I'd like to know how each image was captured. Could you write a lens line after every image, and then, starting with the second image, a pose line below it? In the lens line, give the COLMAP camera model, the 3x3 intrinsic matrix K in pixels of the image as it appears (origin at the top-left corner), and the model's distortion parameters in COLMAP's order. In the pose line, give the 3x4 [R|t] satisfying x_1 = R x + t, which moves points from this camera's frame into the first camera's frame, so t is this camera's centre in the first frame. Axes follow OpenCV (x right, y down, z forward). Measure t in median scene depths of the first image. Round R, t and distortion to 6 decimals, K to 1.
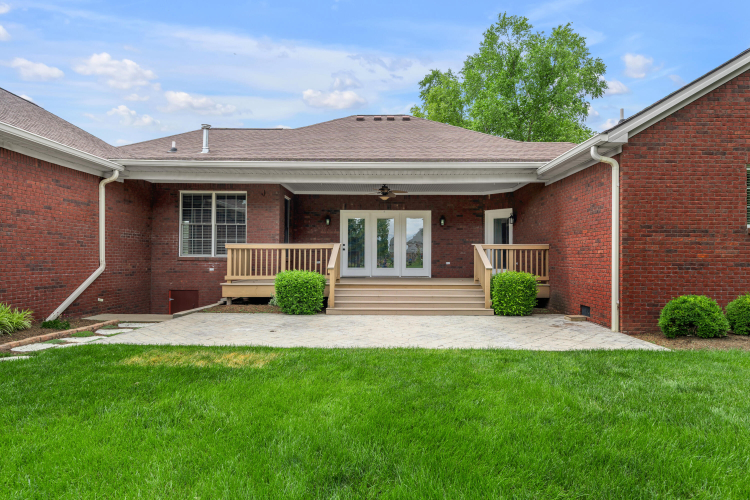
lens RADIAL K [[437.9, 0, 372.6], [0, 437.9, 259.7], [0, 0, 1]] dist [-0.002141, -0.000207]
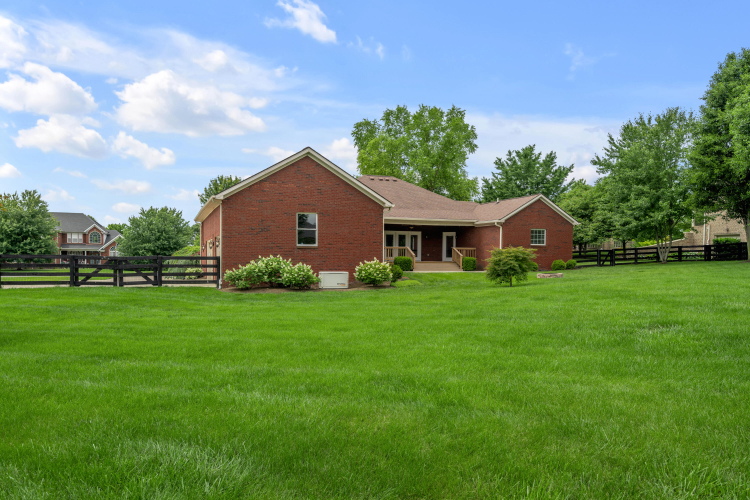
lens RADIAL K [[545.4, 0, 378.0], [0, 545.4, 250.9], [0, 0, 1]] dist [0.109955, 0.000740]
pose [[0.933959, 0.005864, 0.357331, -1.249260], [-0.003366, 0.999965, -0.007613, 0.012092], [-0.357363, 0.005907, 0.933947, -1.790034]]
